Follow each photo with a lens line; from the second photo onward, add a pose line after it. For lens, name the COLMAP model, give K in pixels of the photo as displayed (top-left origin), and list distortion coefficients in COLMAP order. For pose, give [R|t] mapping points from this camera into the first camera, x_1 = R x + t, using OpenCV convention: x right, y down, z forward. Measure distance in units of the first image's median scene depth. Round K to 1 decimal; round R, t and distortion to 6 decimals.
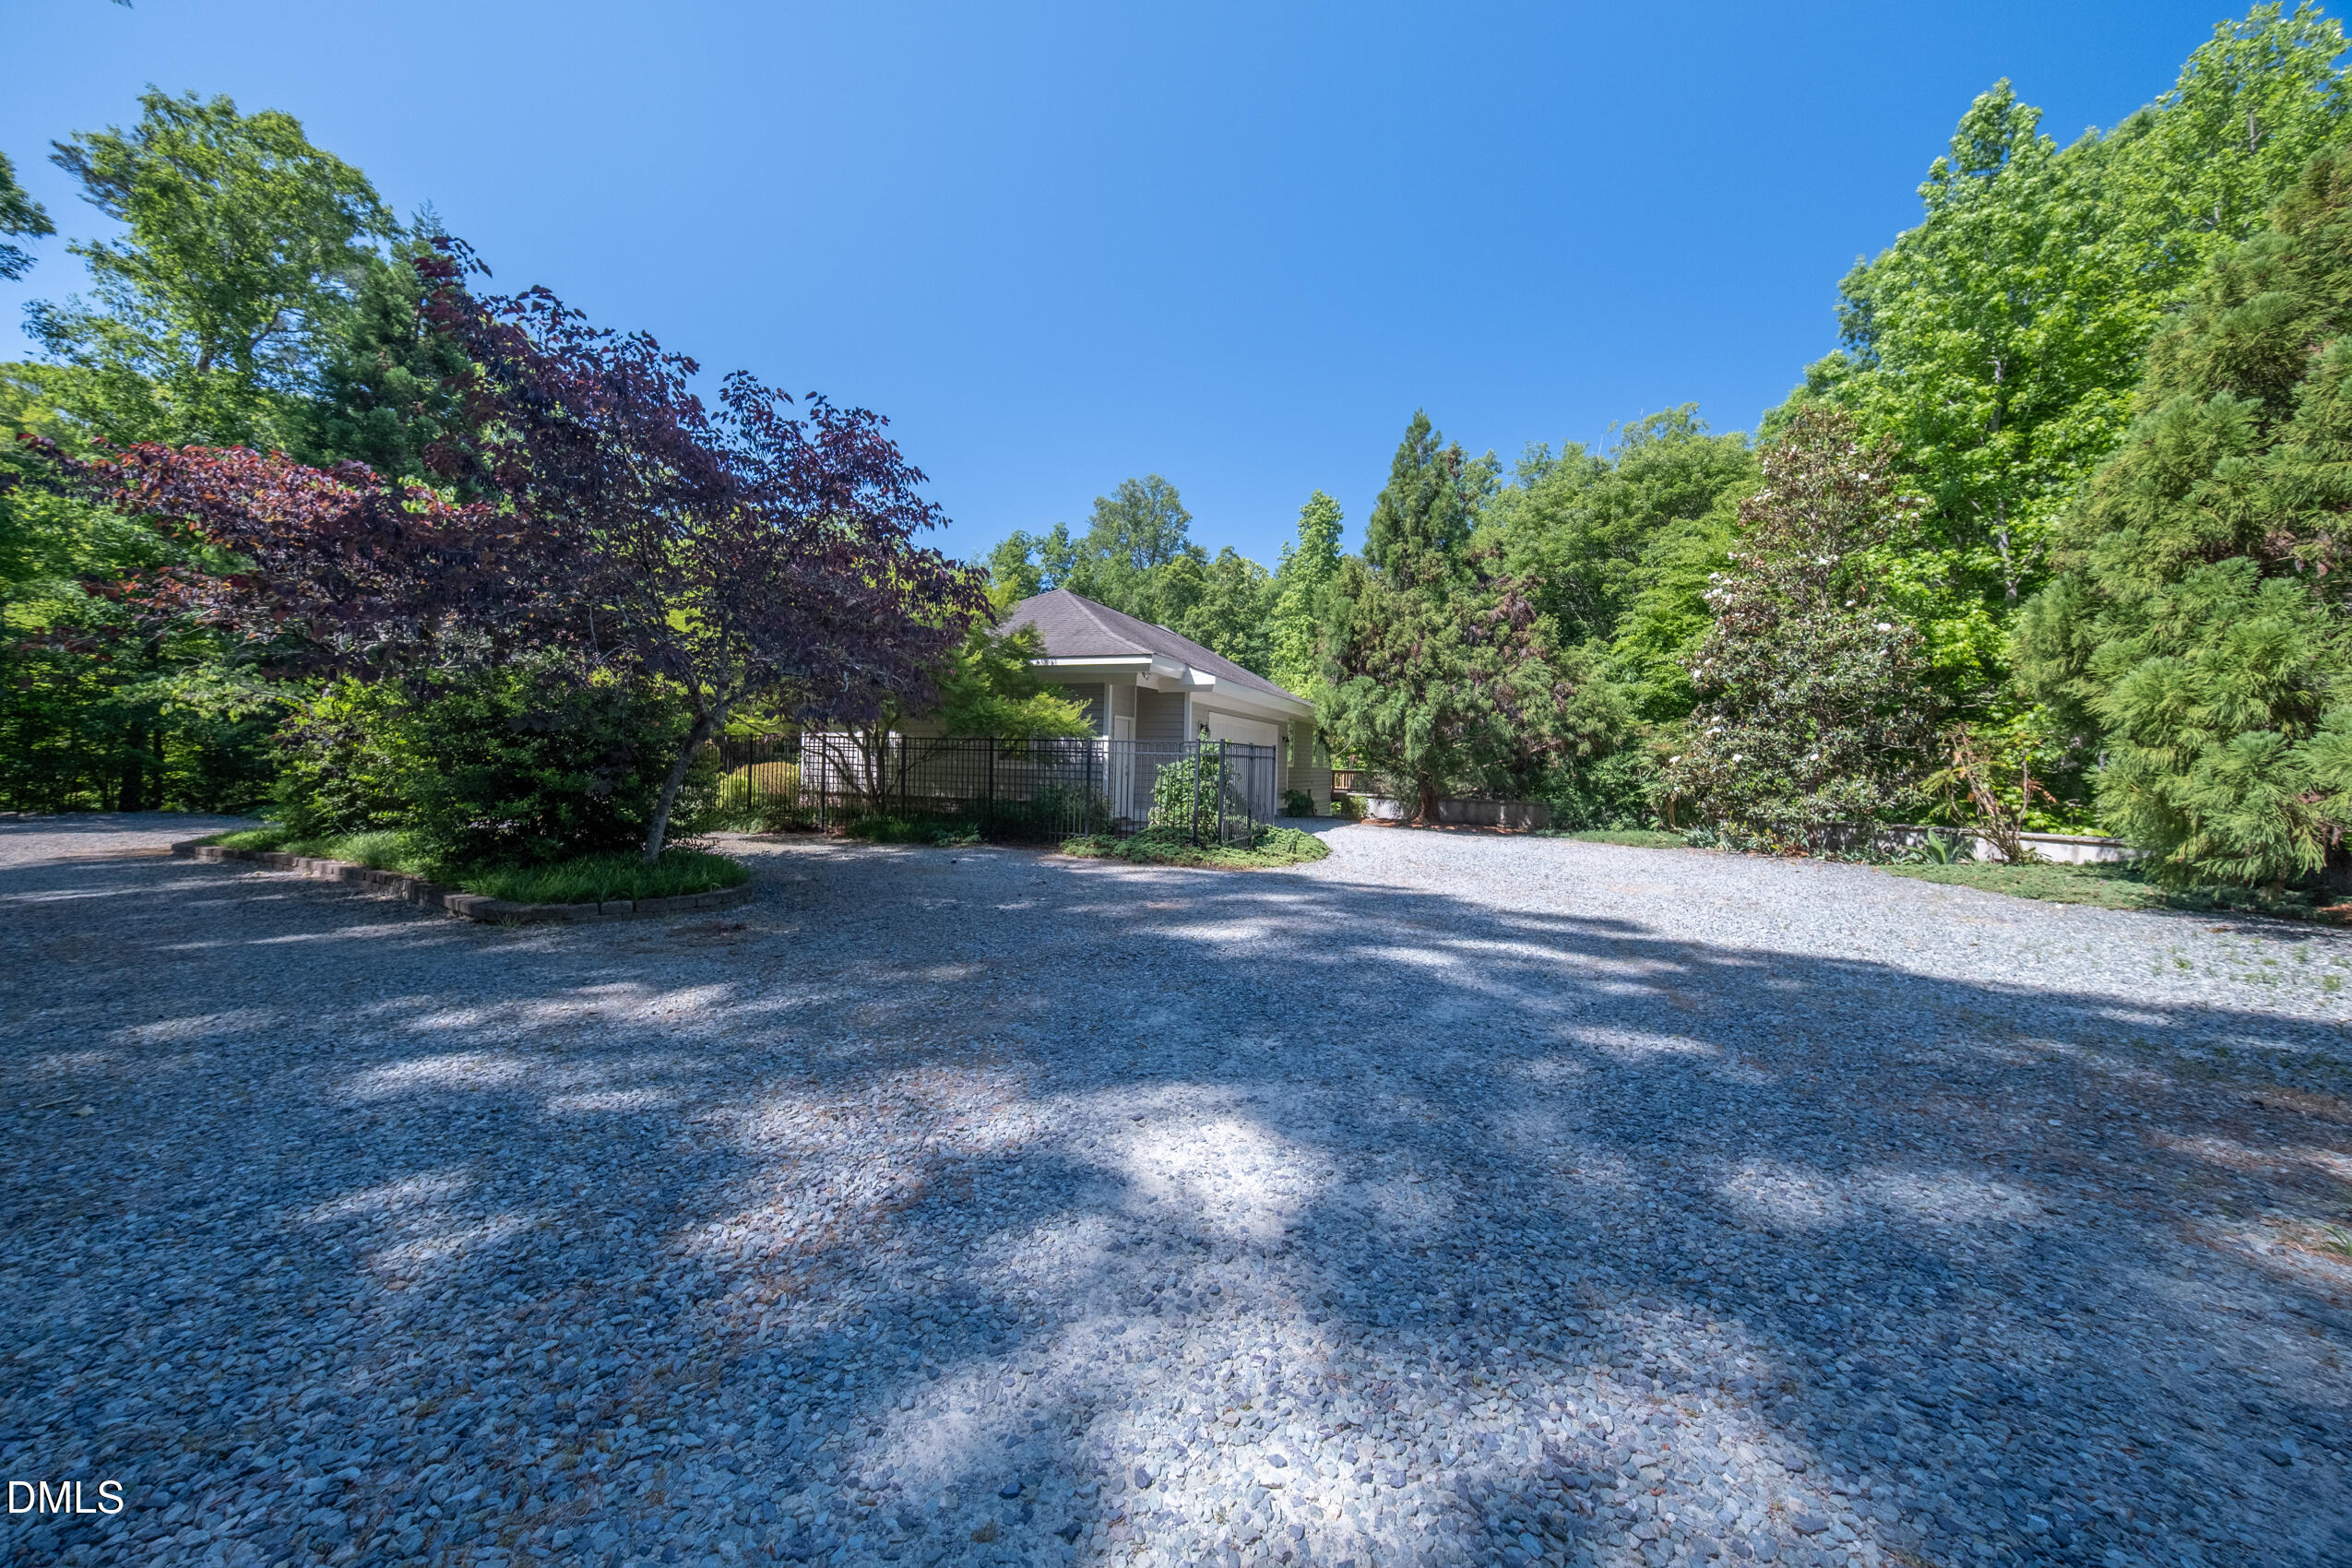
lens RADIAL K [[808.0, 0, 1168.1], [0, 808.0, 790.6], [0, 0, 1]] dist [0.000631, -0.000371]
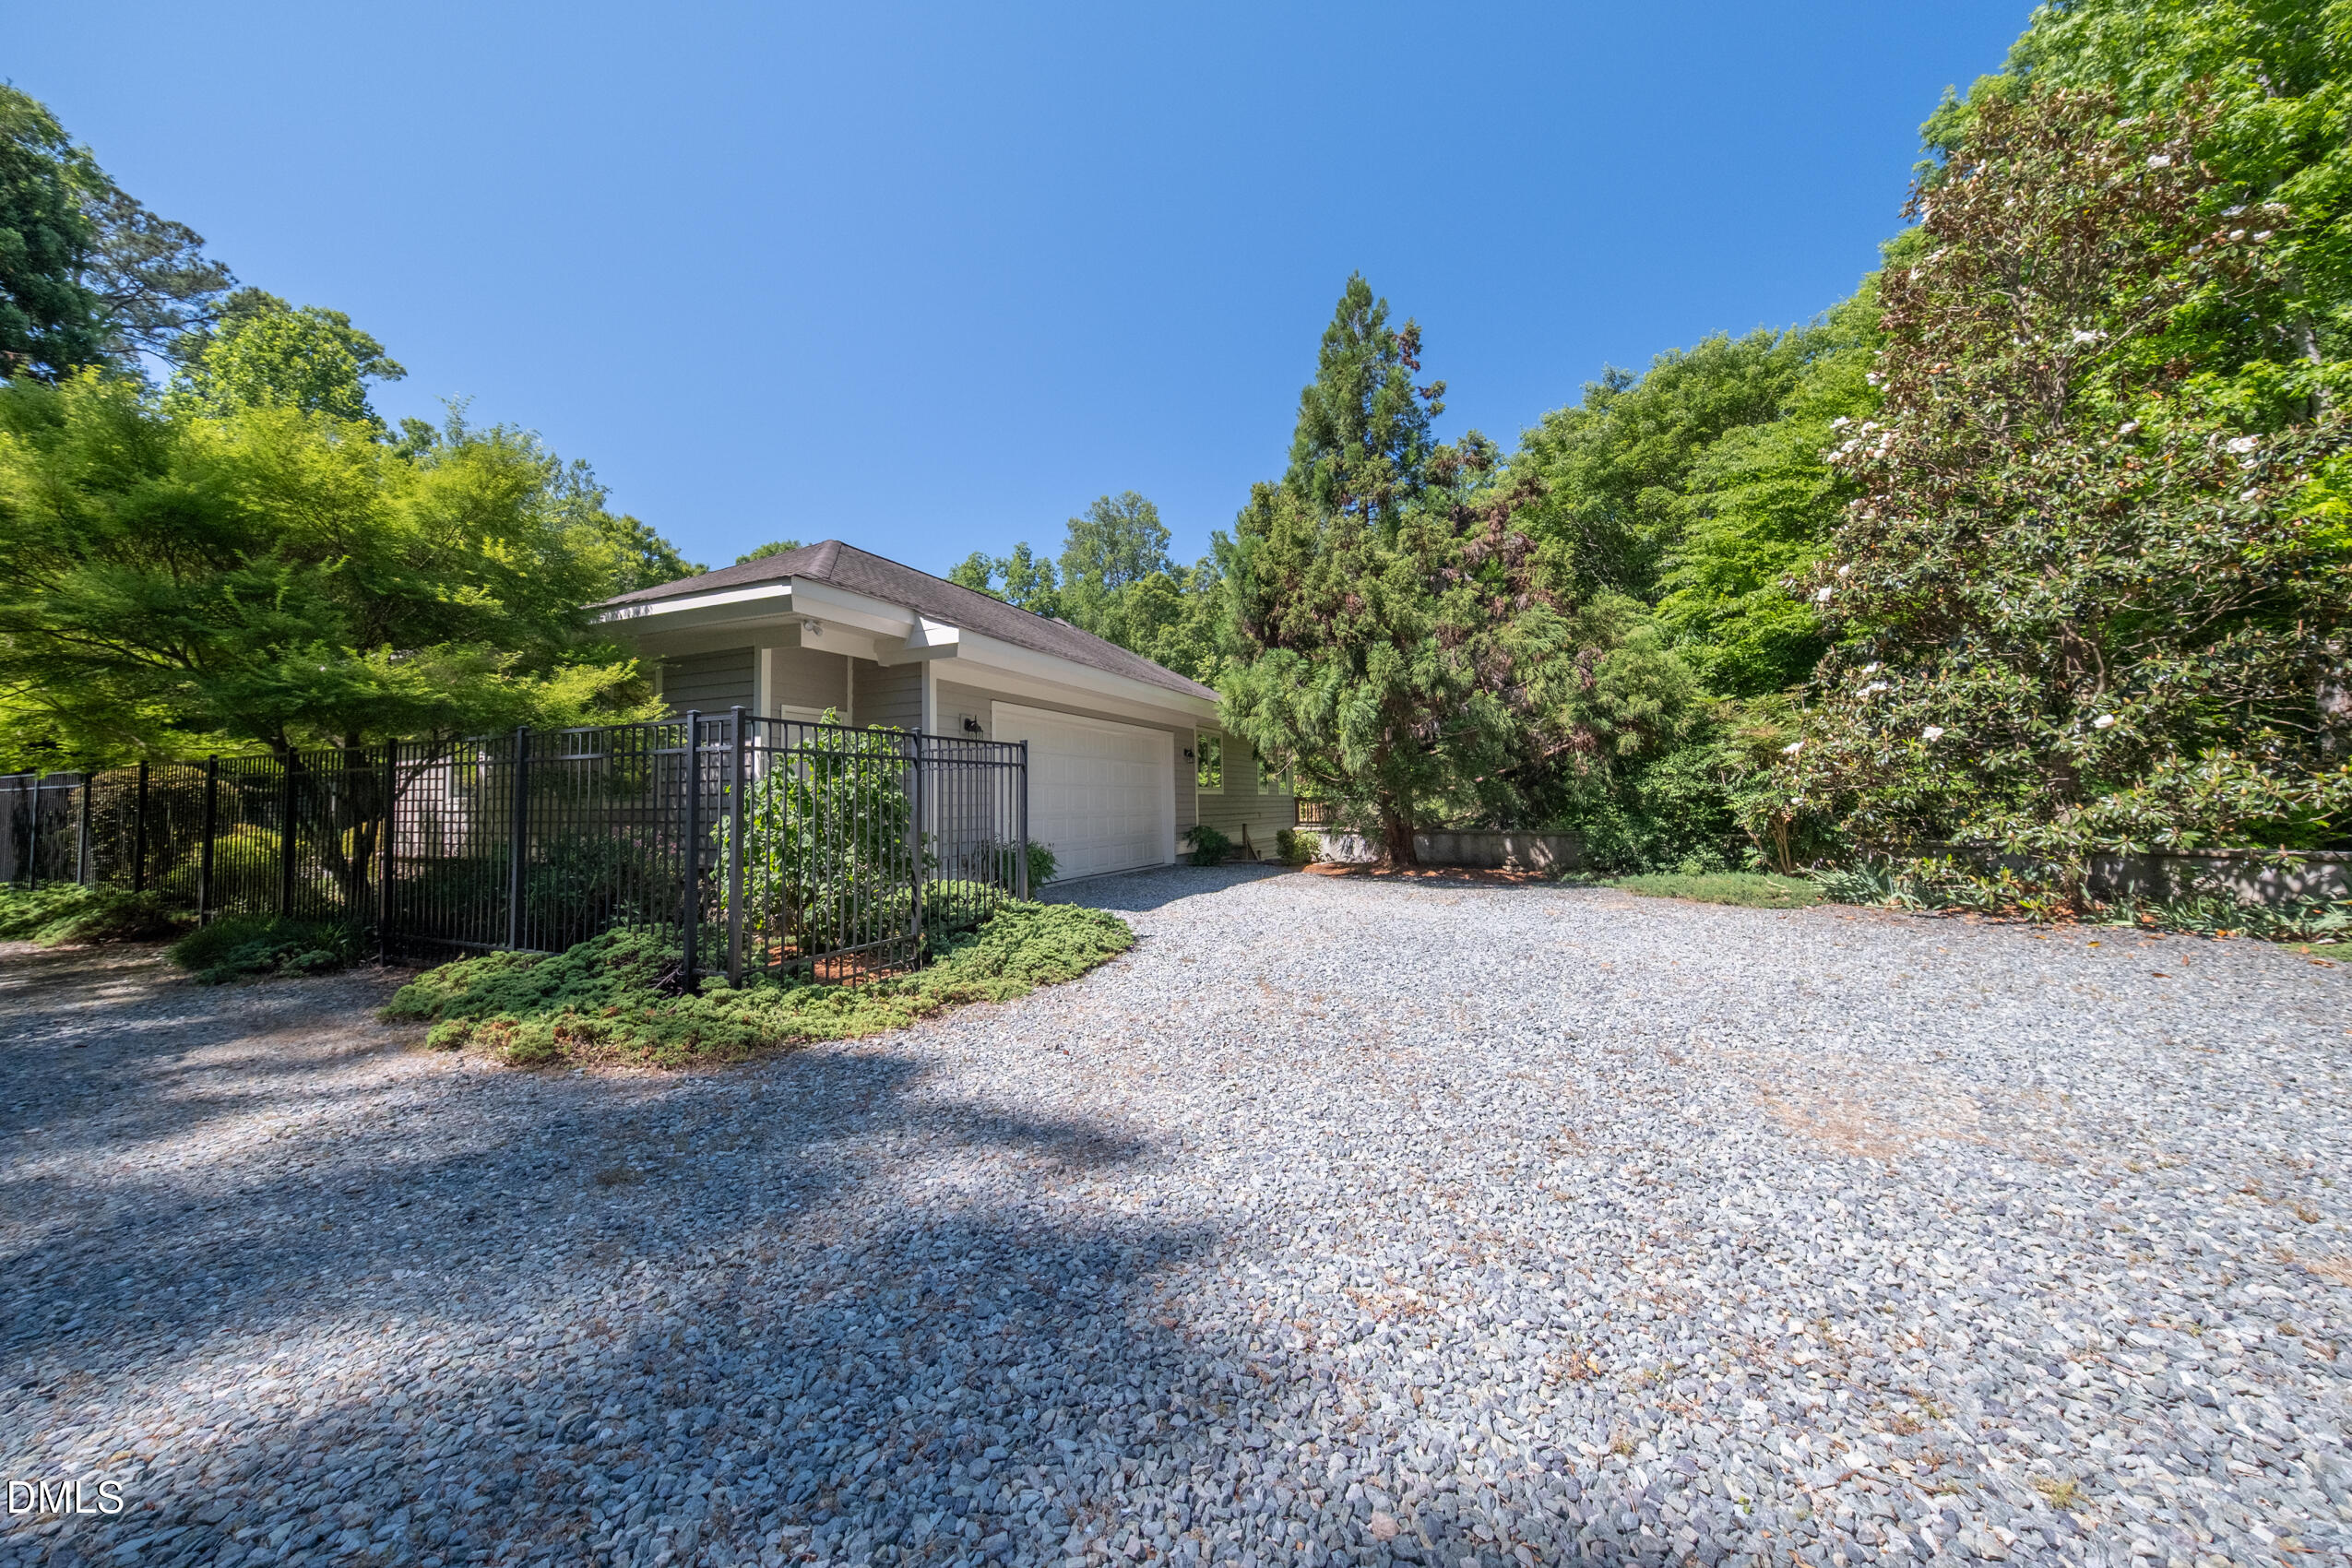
lens RADIAL K [[808.0, 0, 1183.7], [0, 808.0, 780.6], [0, 0, 1]] dist [0.000631, -0.000371]
pose [[0.999145, -0.037872, -0.016571, 0.176433], [0.036756, 0.997330, -0.063104, 0.003665], [0.018916, 0.062441, 0.997869, 0.363301]]
